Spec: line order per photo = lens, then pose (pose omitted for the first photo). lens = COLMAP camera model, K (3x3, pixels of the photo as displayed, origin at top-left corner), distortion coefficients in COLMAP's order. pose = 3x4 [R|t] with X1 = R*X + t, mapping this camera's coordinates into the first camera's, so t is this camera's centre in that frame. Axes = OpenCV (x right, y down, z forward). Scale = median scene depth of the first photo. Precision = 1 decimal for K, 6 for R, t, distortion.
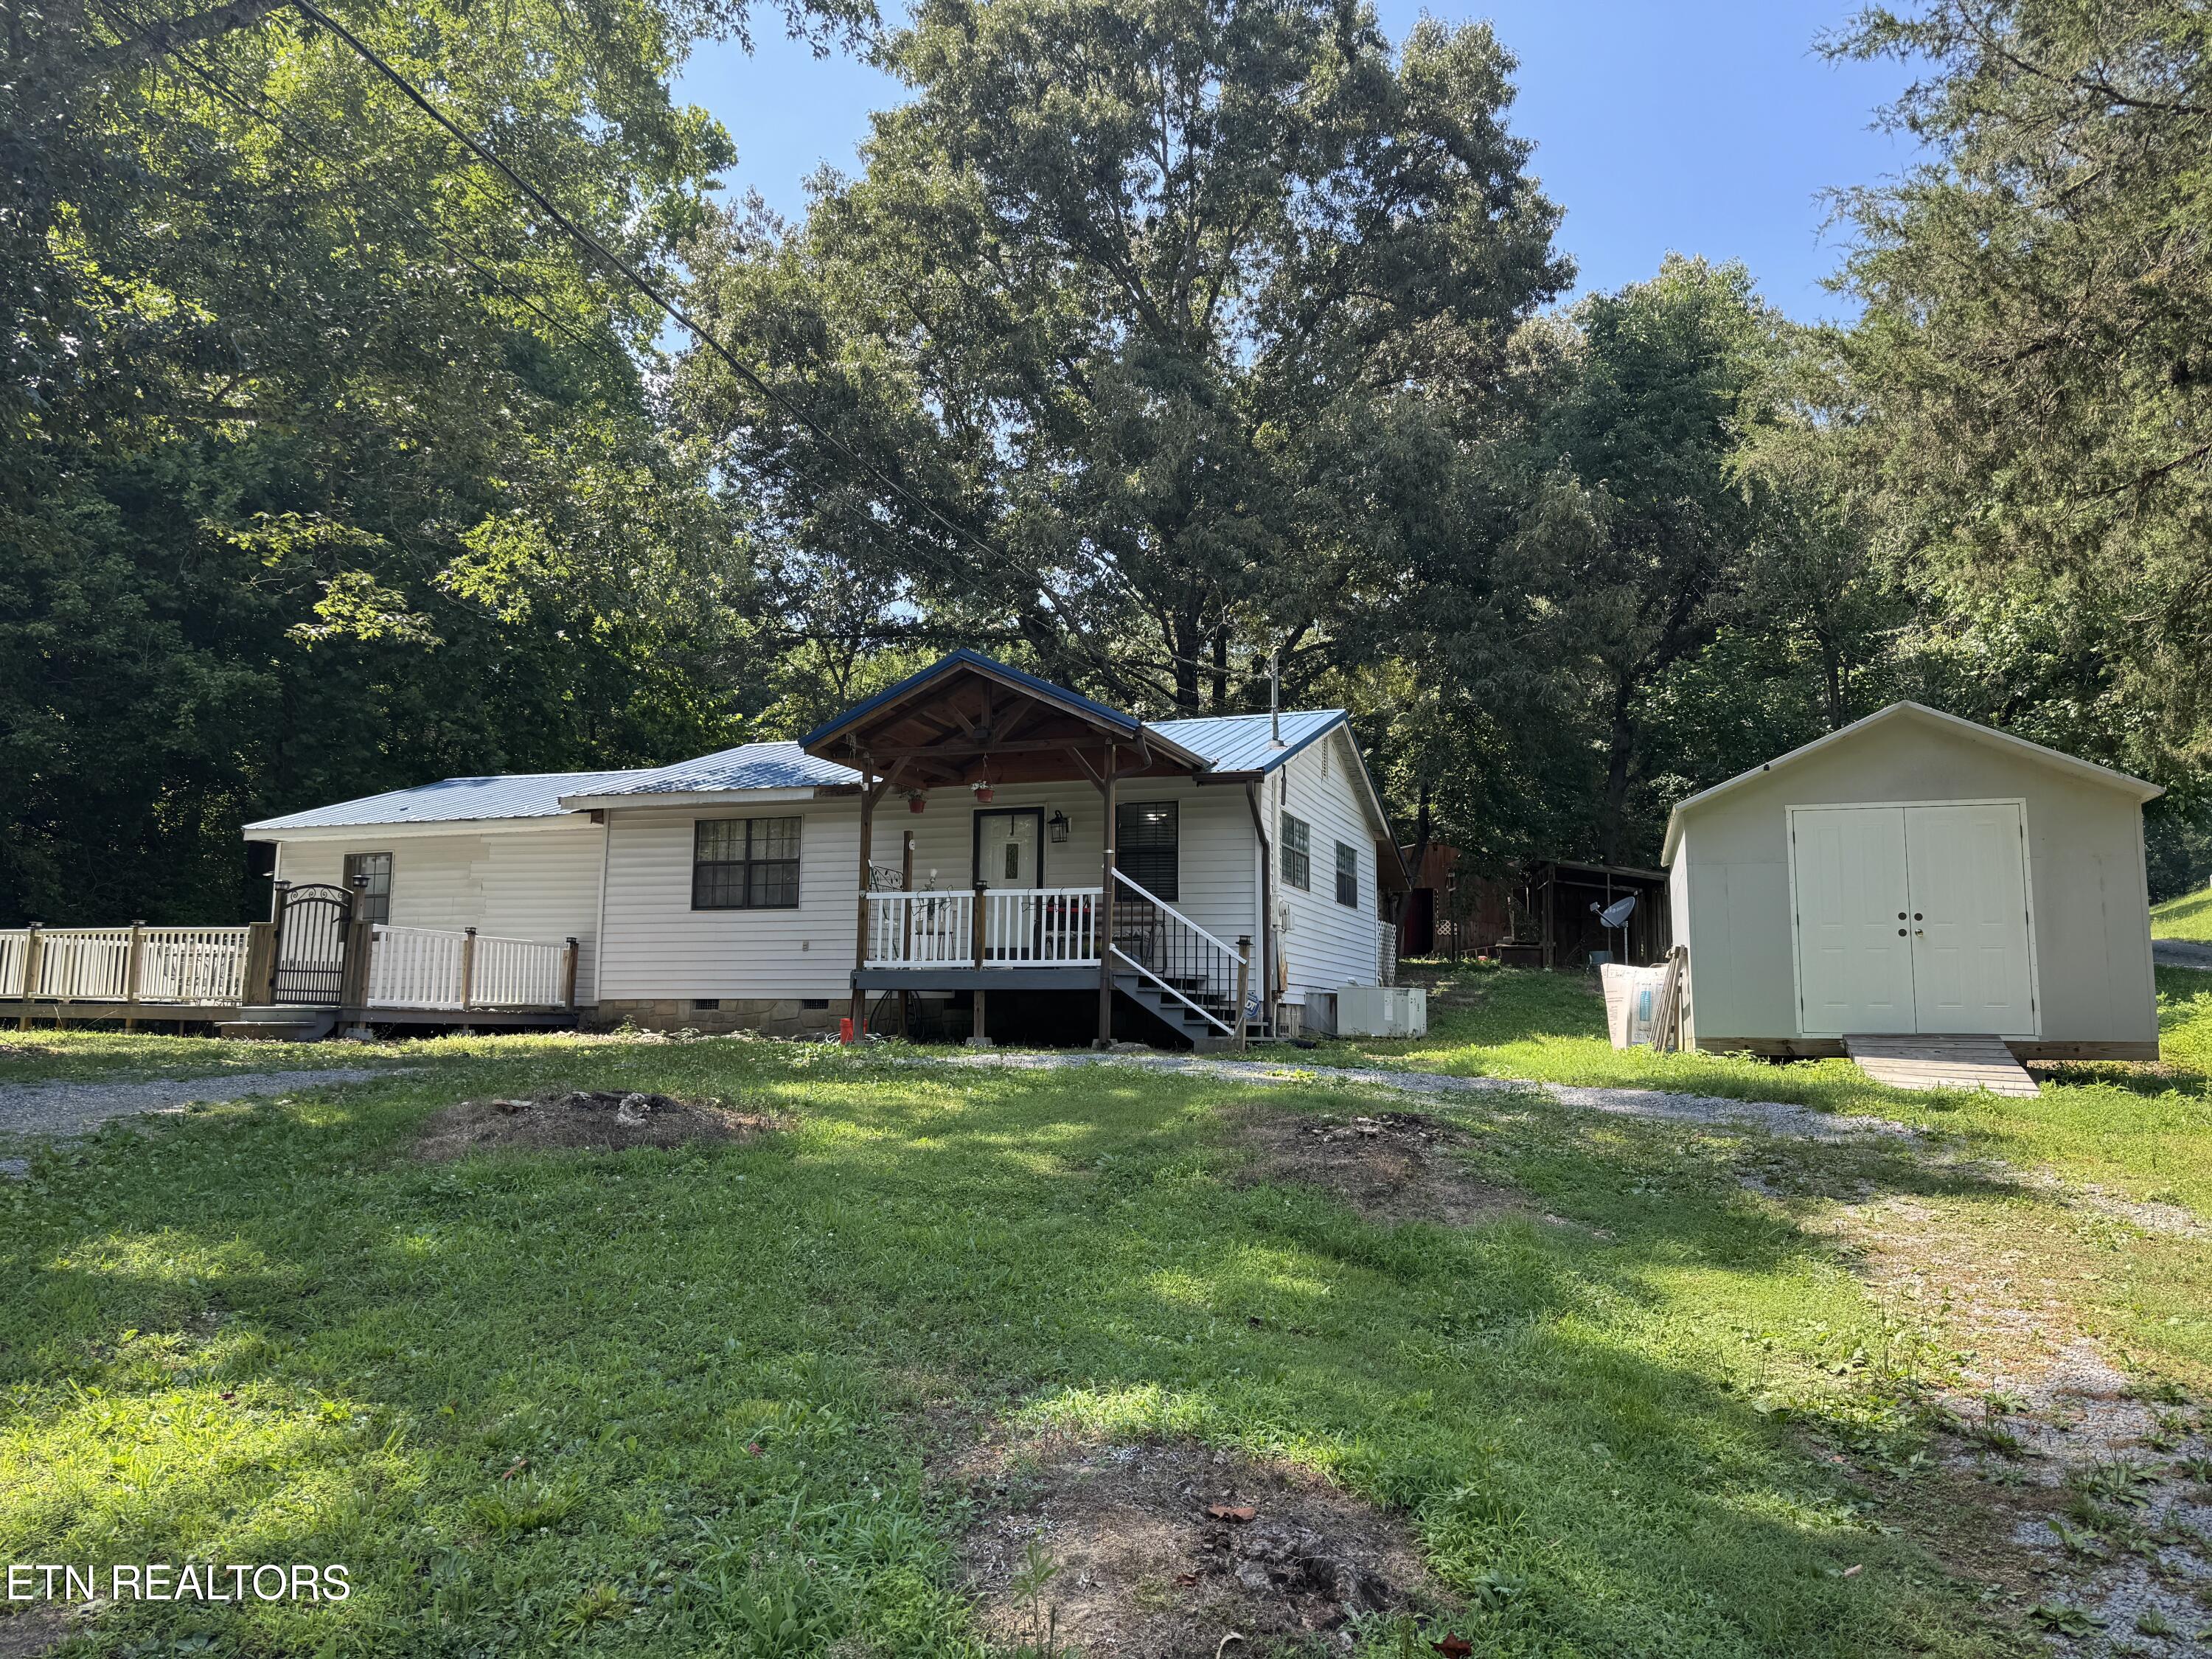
lens RADIAL K [[1539.4, 0, 1112.1], [0, 1539.4, 835.2], [0, 0, 1]] dist [0.064463, -0.082886]
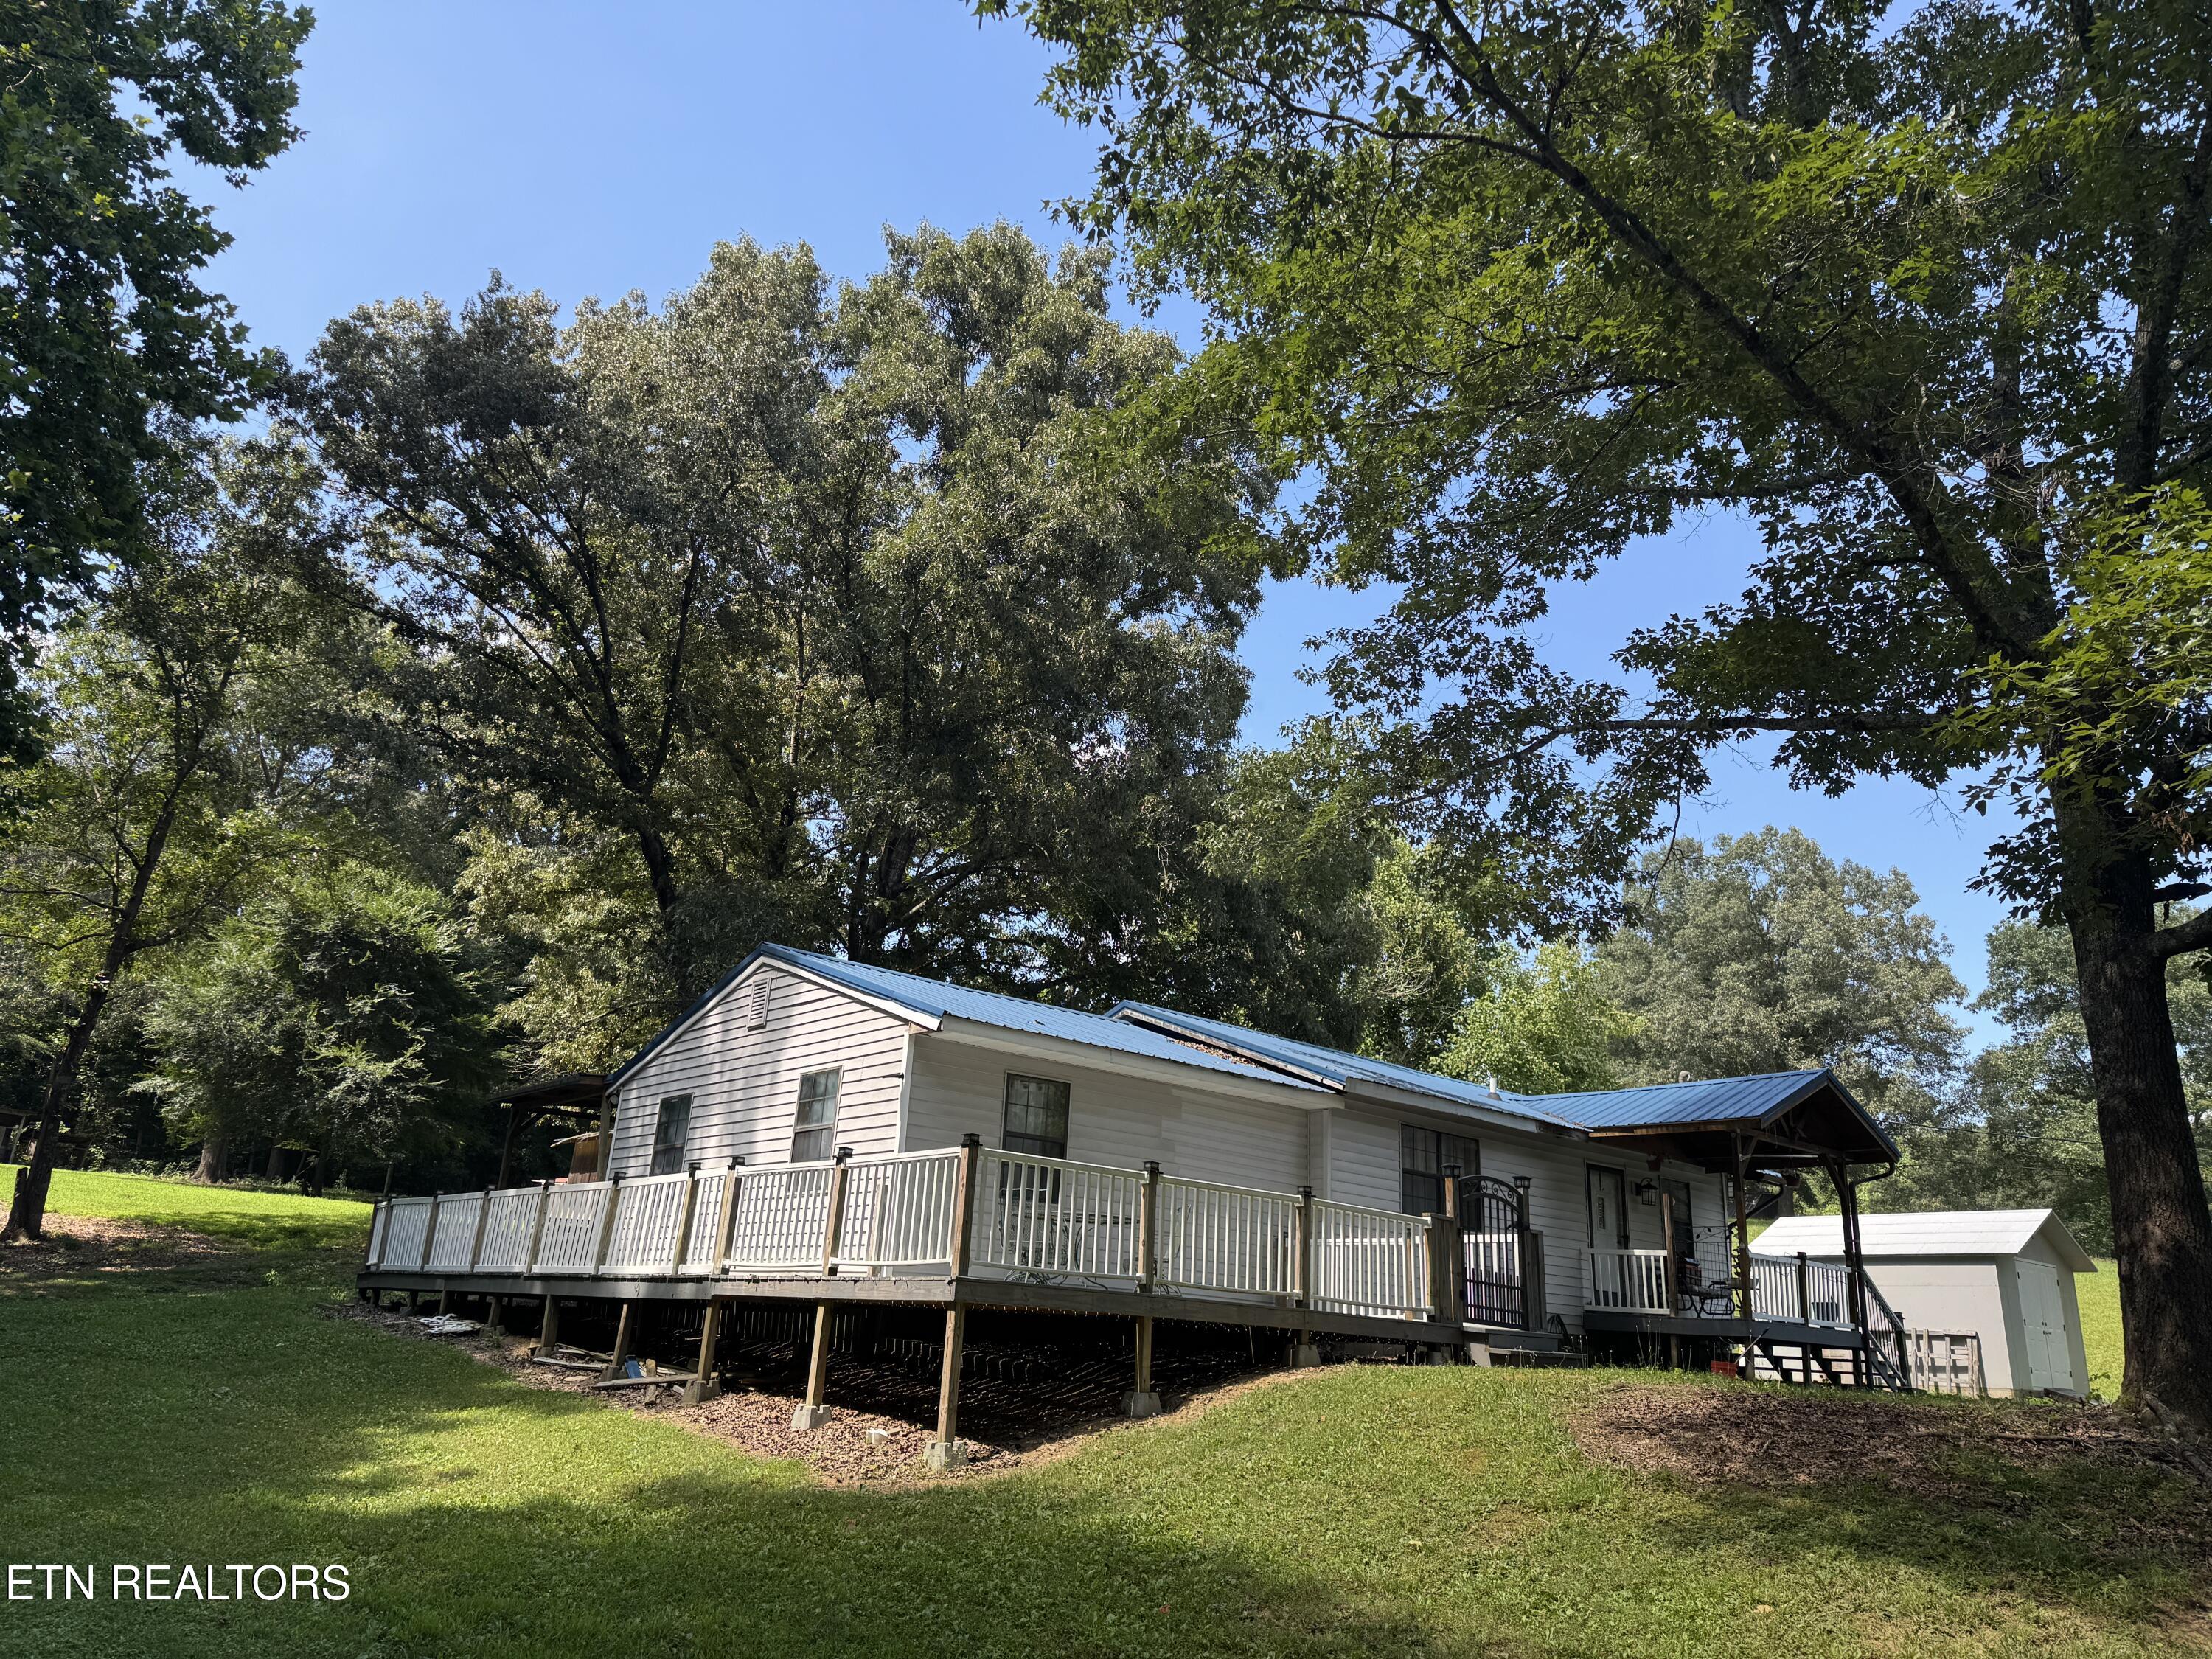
lens RADIAL K [[1539.4, 0, 1099.4], [0, 1539.4, 793.2], [0, 0, 1]] dist [0.064463, -0.082886]
pose [[0.529032, 0.306168, 0.791446, -2.796061], [-0.159301, 0.951897, -0.261755, 0.179518], [-0.833516, 0.012398, 0.552357, 1.455348]]
